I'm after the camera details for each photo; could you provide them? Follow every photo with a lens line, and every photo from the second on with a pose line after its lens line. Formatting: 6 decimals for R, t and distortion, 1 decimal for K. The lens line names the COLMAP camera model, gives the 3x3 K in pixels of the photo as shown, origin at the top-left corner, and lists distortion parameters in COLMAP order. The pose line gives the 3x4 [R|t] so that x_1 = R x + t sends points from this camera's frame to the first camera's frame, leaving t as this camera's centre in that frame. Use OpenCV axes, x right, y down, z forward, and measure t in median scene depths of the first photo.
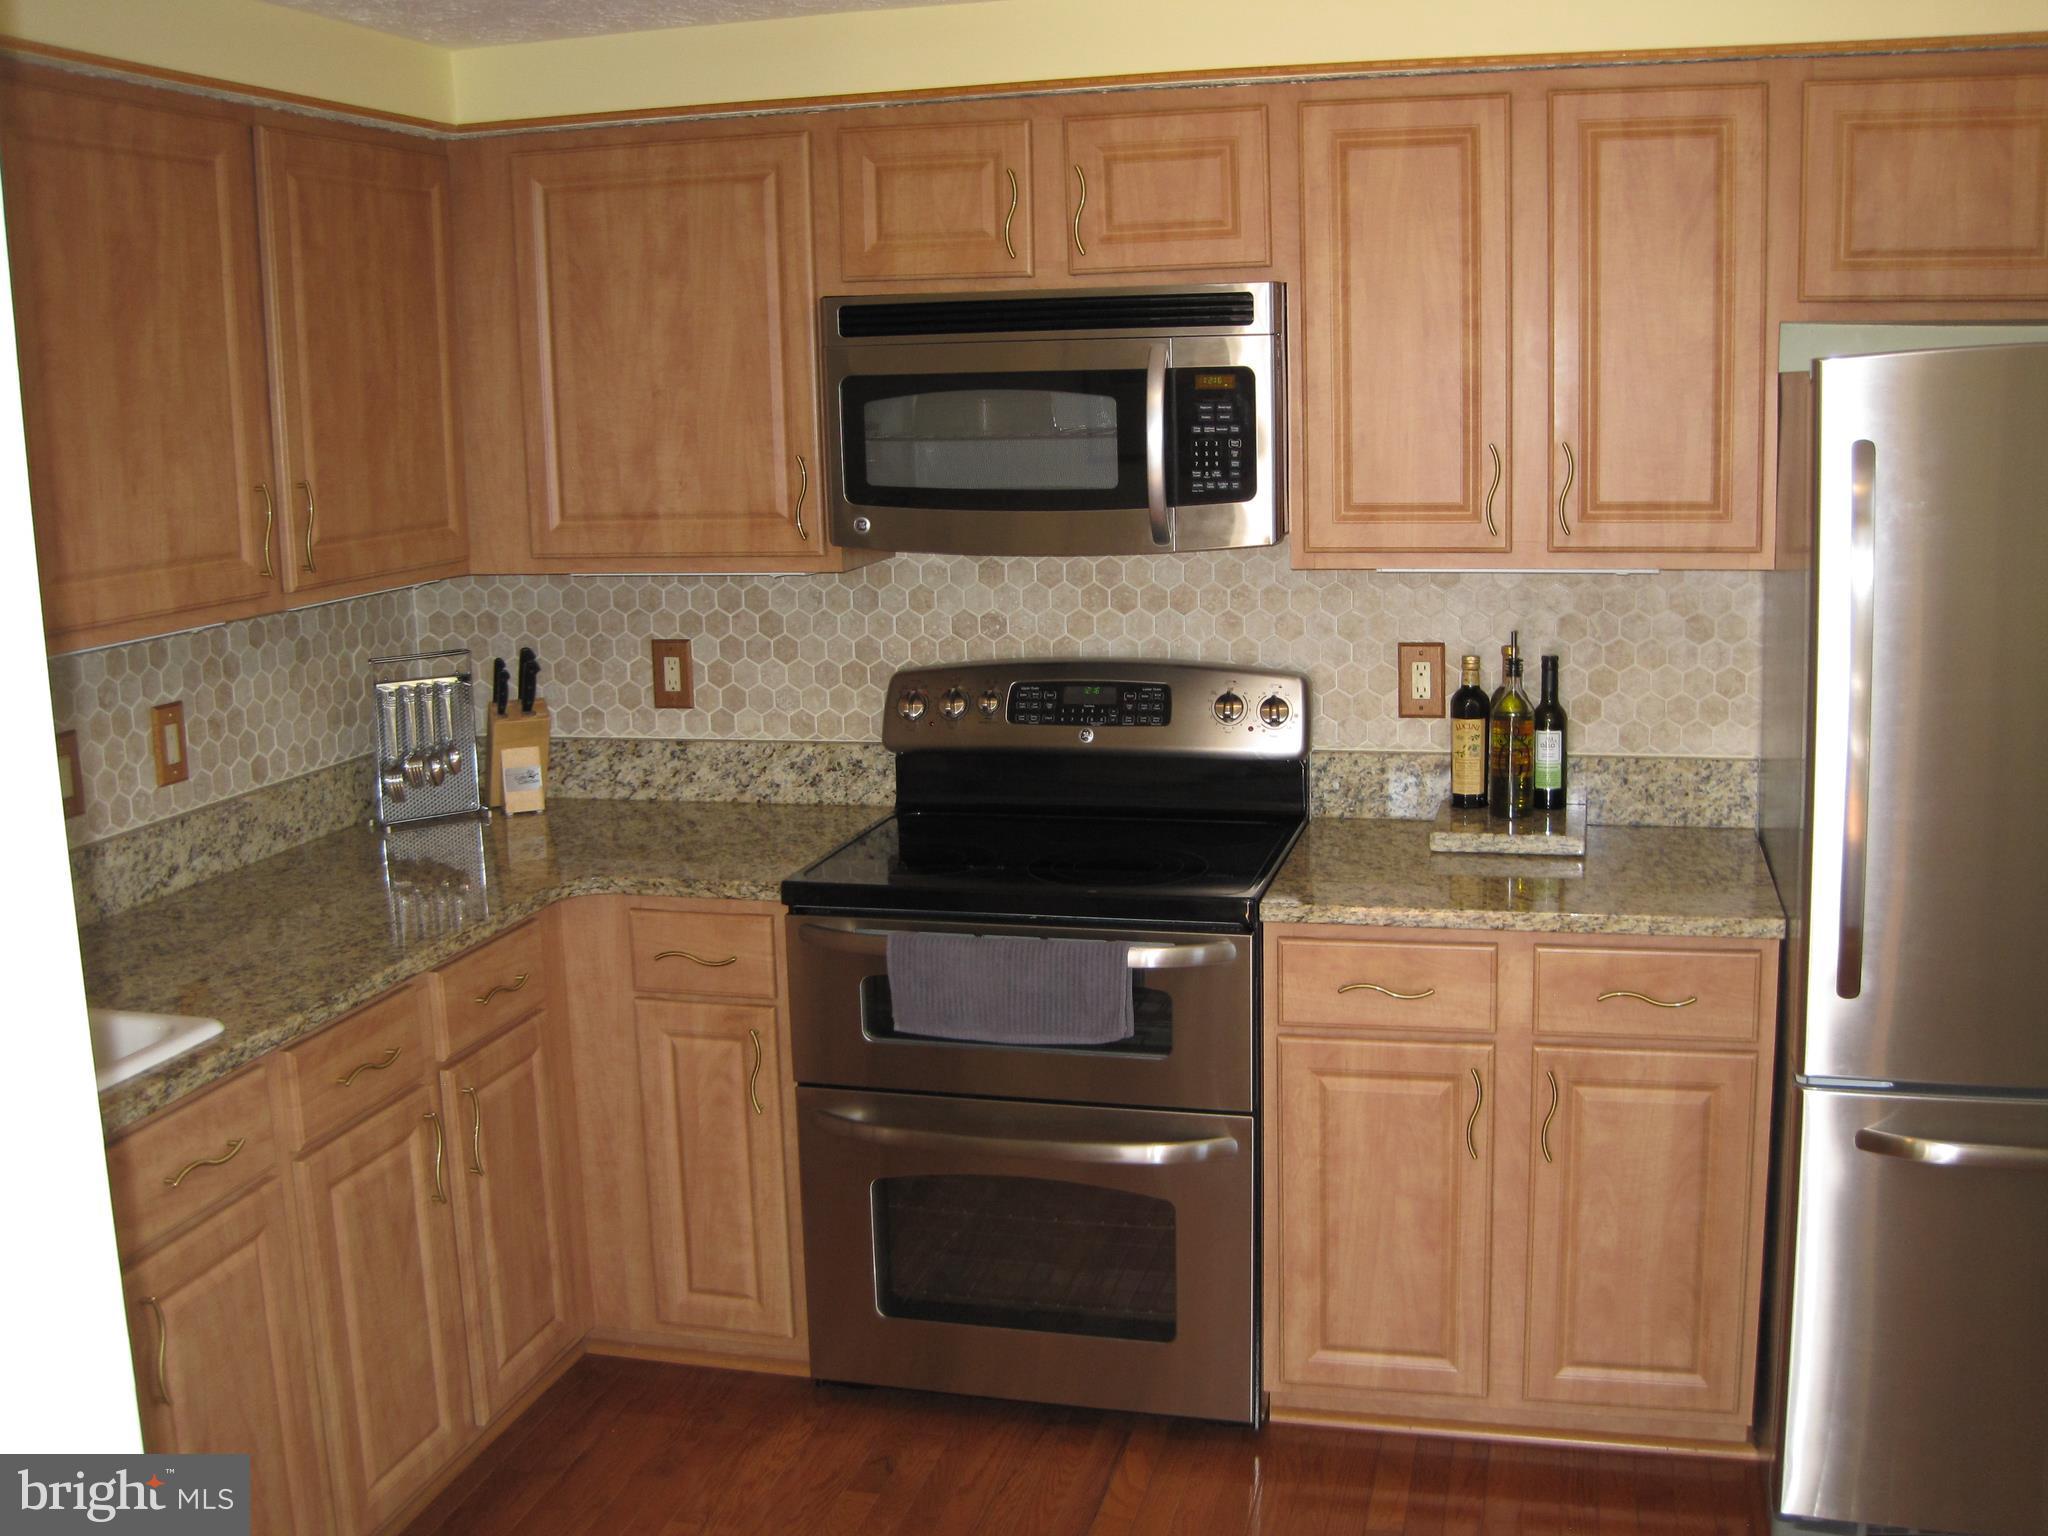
lens RADIAL K [[2102.0, 0, 1024.0], [0, 2102.0, 768.0], [0, 0, 1]] dist [-0.180816, 0.147254]
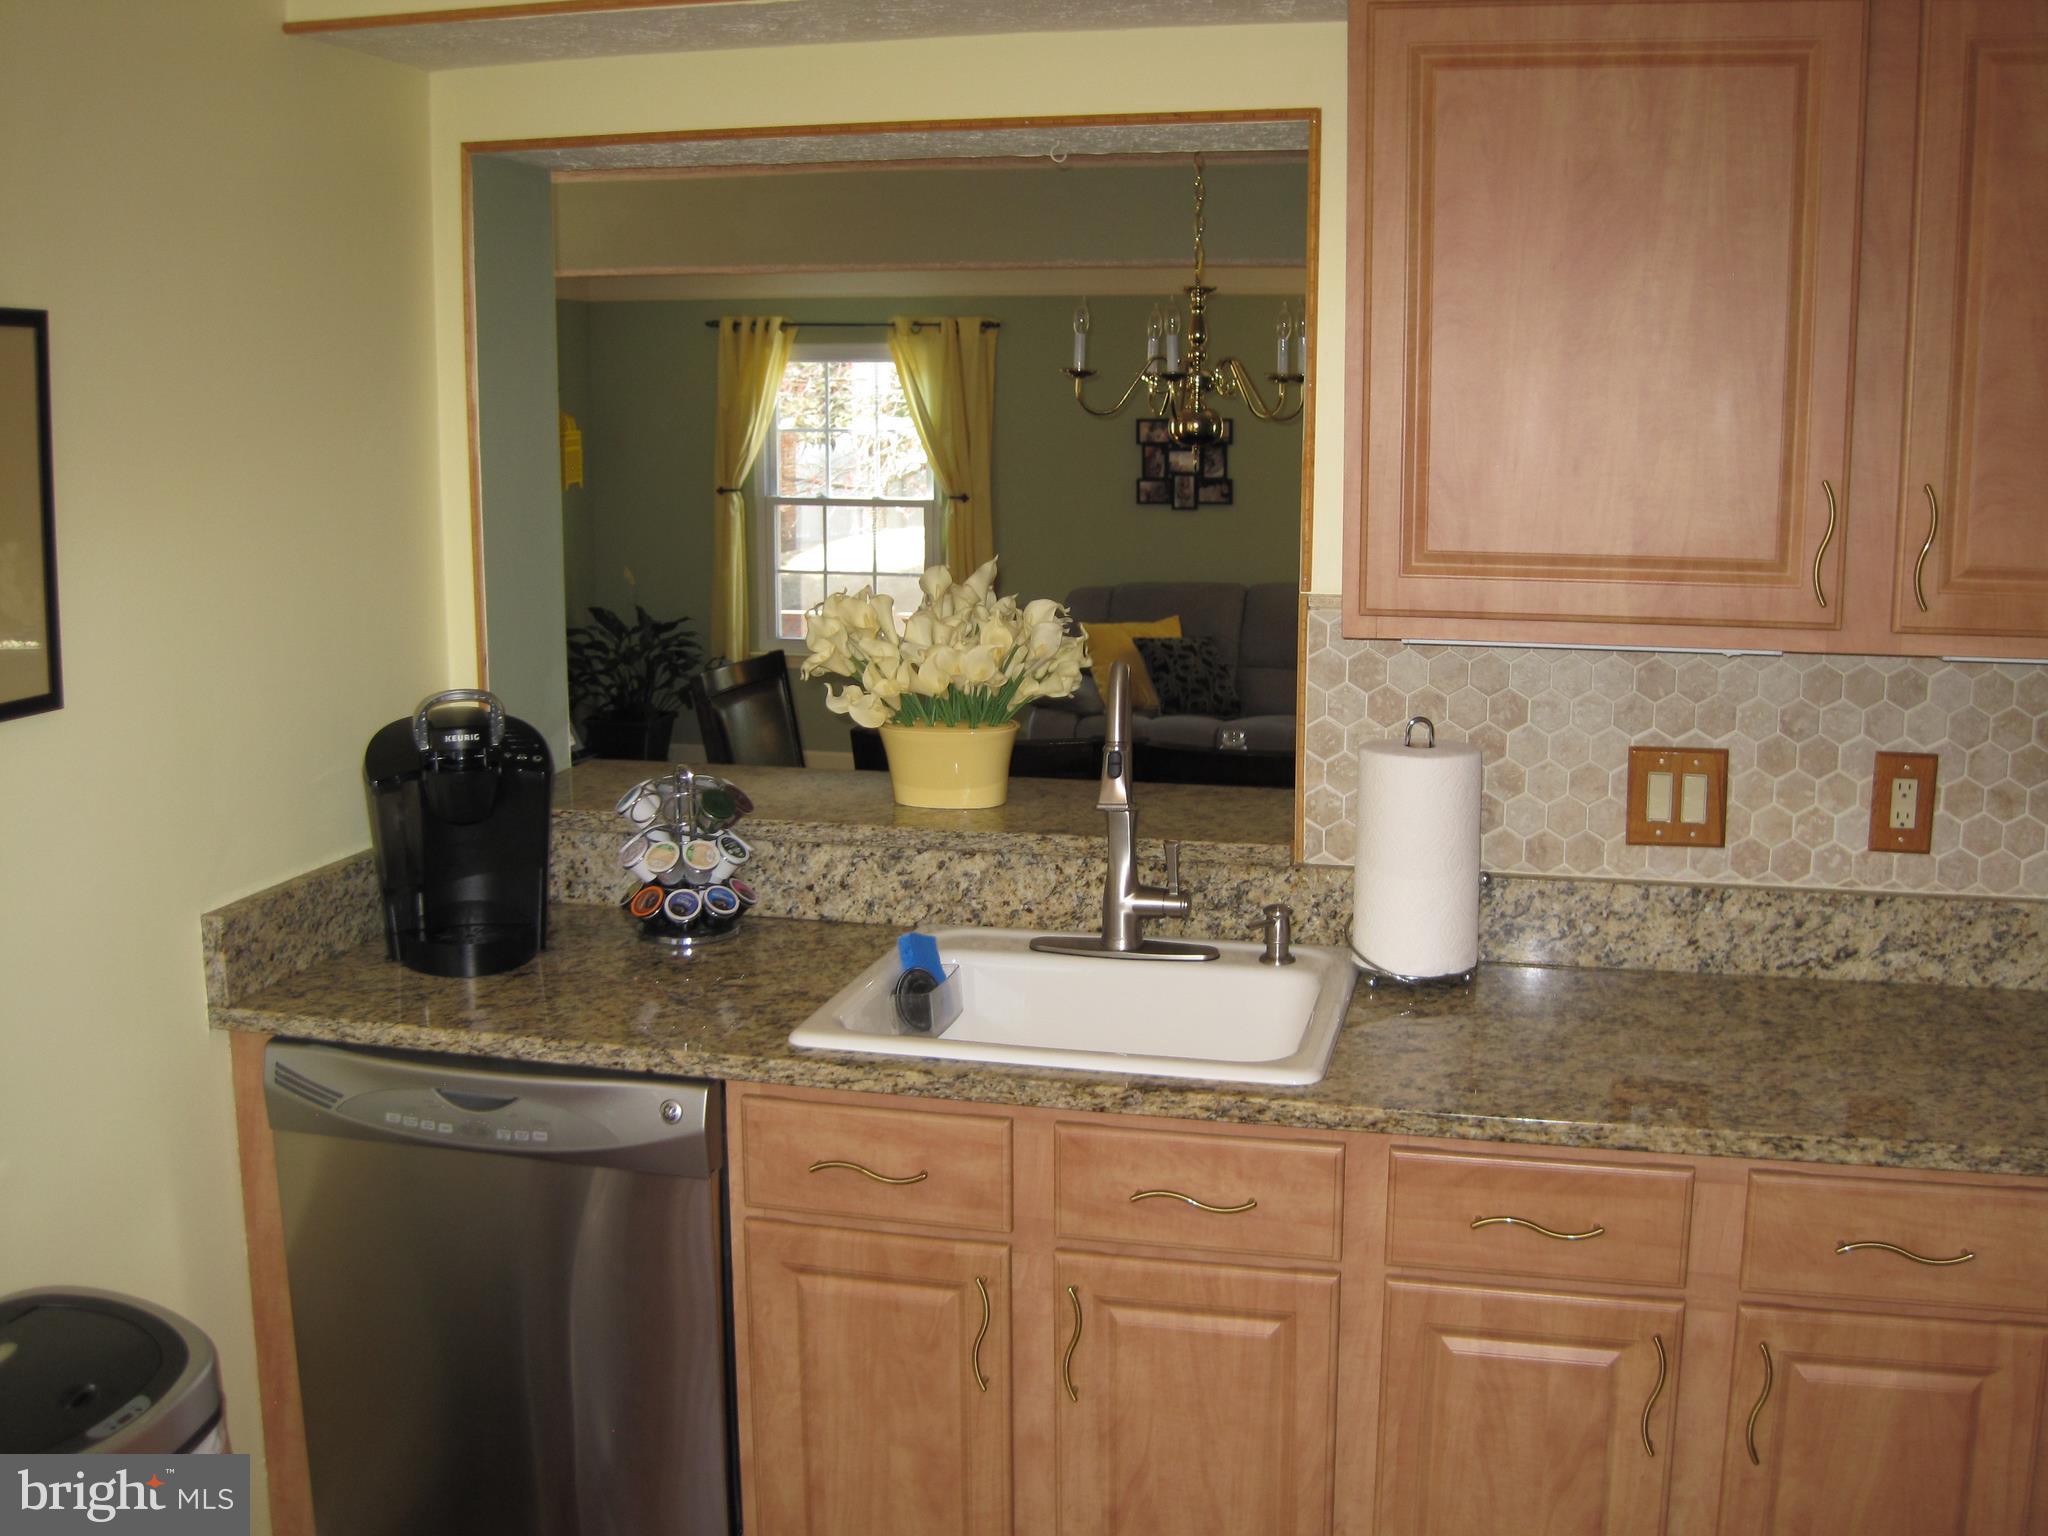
lens RADIAL K [[2102.0, 0, 1024.0], [0, 2102.0, 768.0], [0, 0, 1]] dist [-0.180816, 0.147254]
pose [[0.017395, 0.208393, -0.977890, 0.344096], [-0.178701, 0.962939, 0.202028, -0.123108], [0.983750, 0.171235, 0.053991, 0.618651]]
